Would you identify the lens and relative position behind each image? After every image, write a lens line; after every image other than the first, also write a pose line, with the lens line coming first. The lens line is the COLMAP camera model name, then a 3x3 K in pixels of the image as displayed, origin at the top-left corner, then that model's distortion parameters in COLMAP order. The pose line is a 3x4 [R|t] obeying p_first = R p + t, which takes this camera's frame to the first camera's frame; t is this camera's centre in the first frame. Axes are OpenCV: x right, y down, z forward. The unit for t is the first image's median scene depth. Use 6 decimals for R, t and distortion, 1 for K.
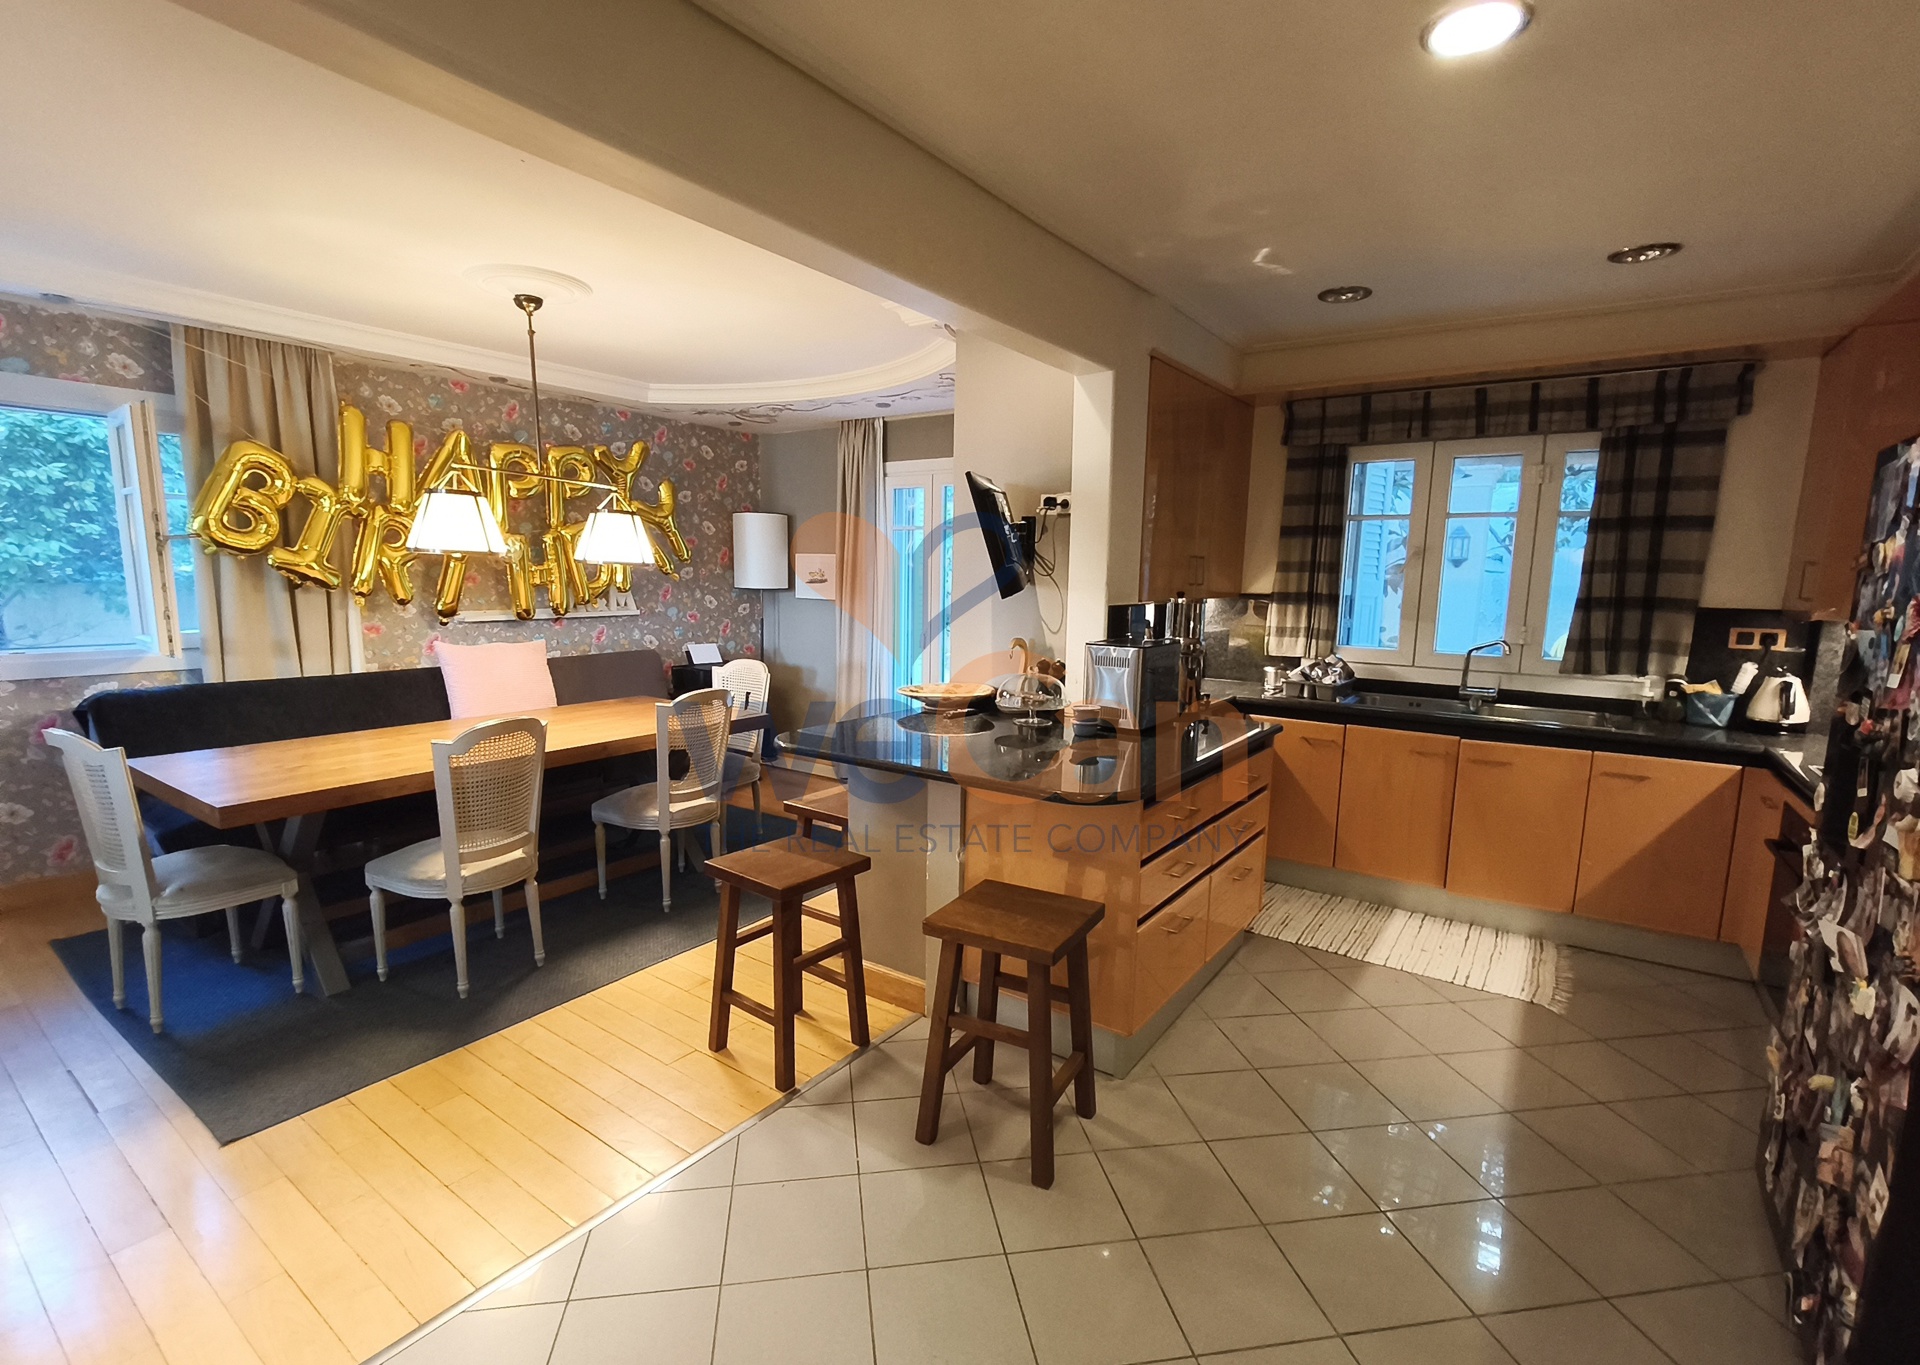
lens RADIAL K [[876.5, 0, 966.3], [0, 876.5, 715.2], [0, 0, 1]] dist [-0.008834, 0.001194]
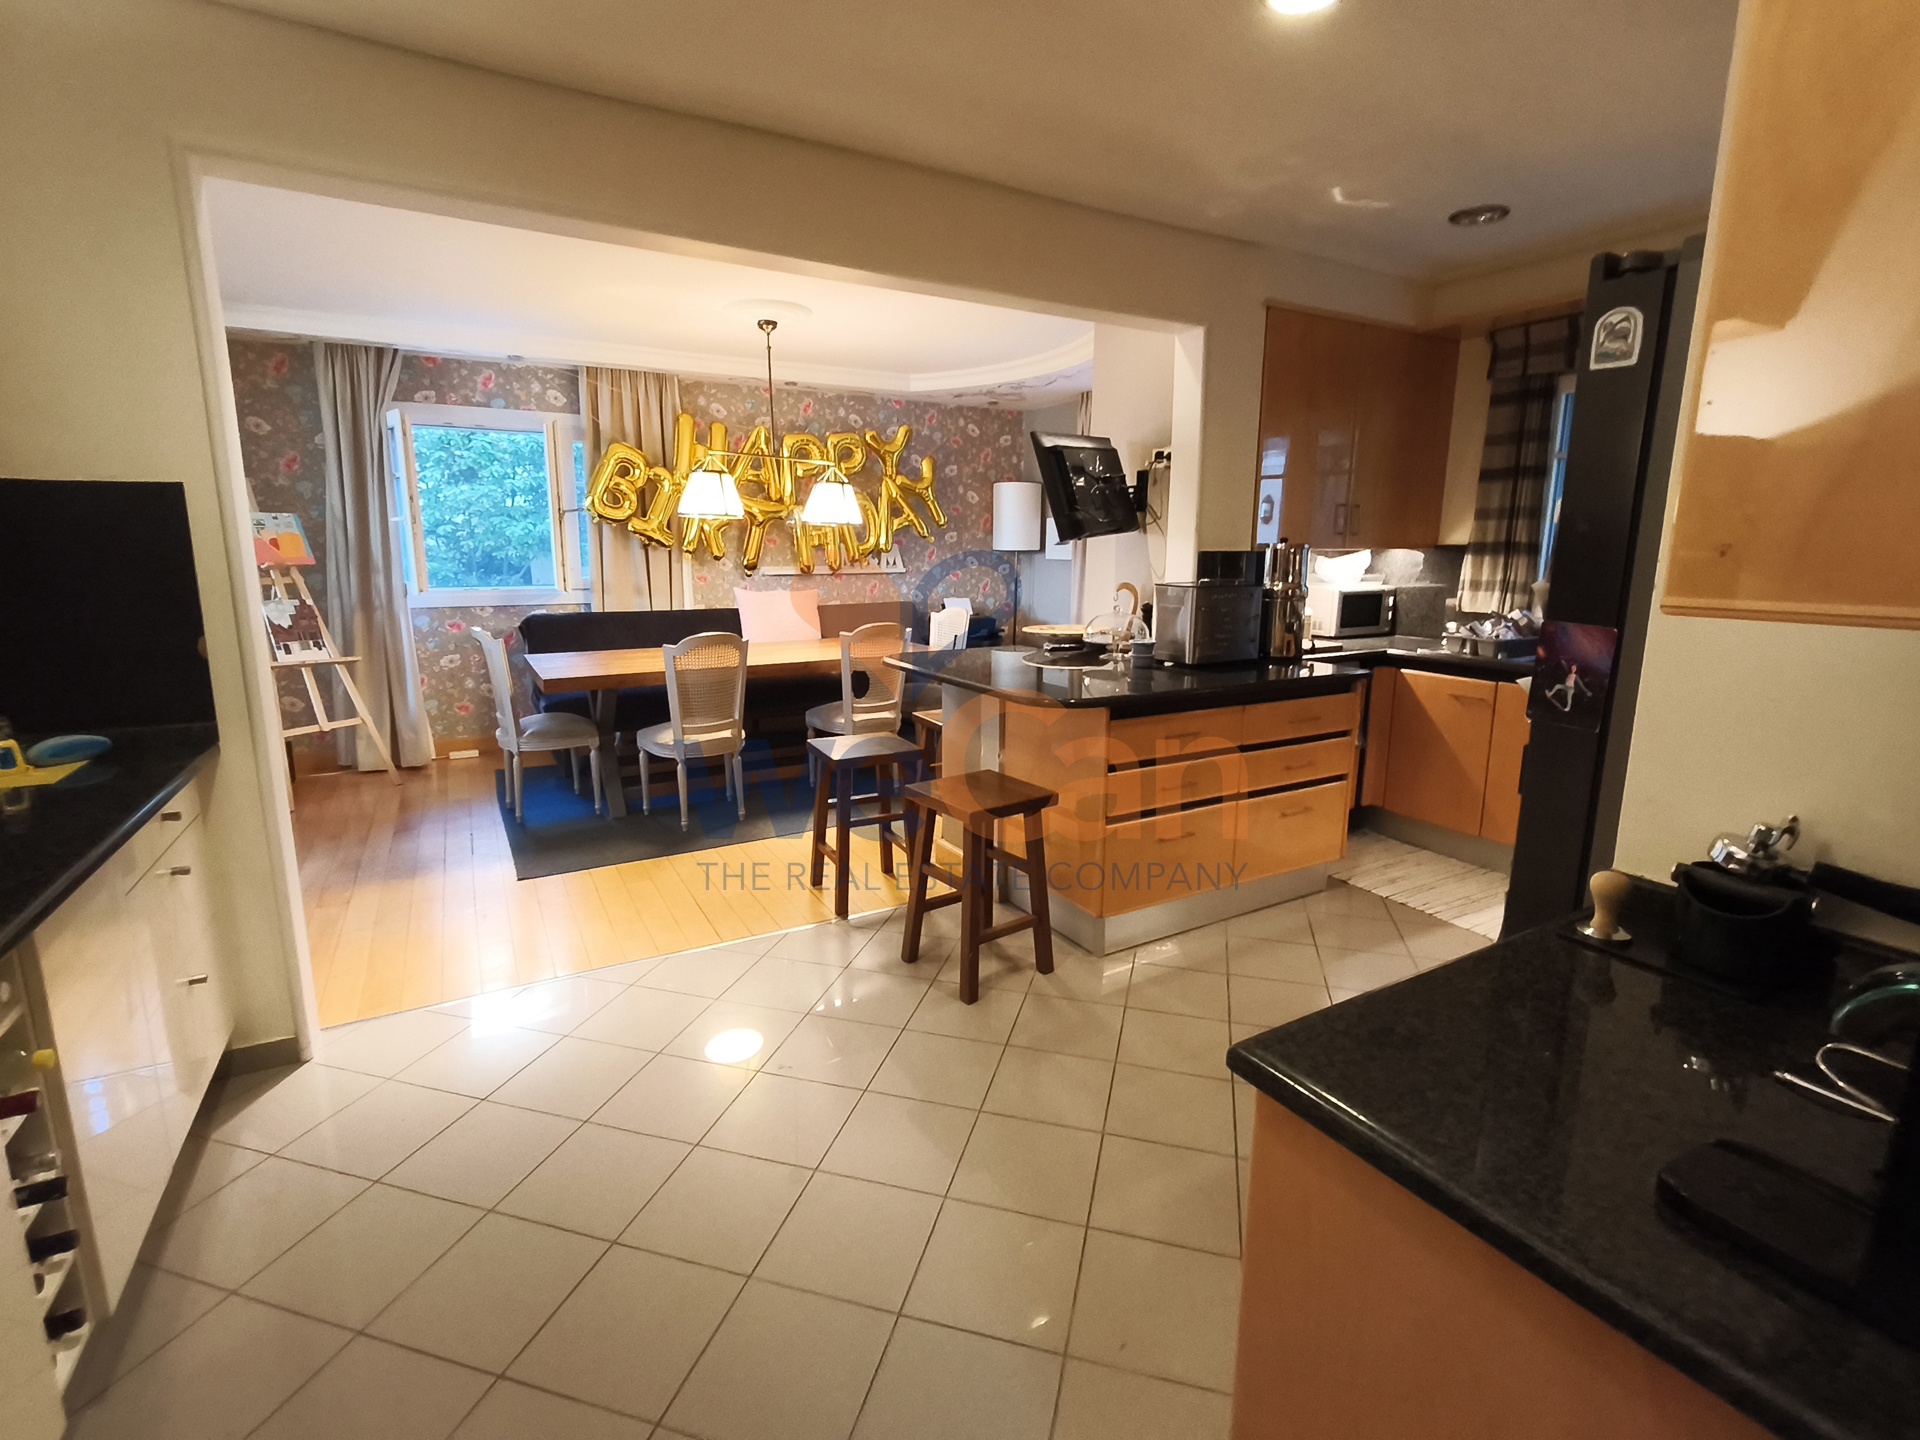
lens RADIAL K [[877.1, 0, 956.9], [0, 877.1, 710.2], [0, 0, 1]] dist [-0.005232, -0.000082]
pose [[0.905706, 0.066109, -0.418719, 0.297351], [-0.057155, 0.997789, 0.033907, 0.040807], [0.420035, -0.006778, 0.907483, -0.074152]]
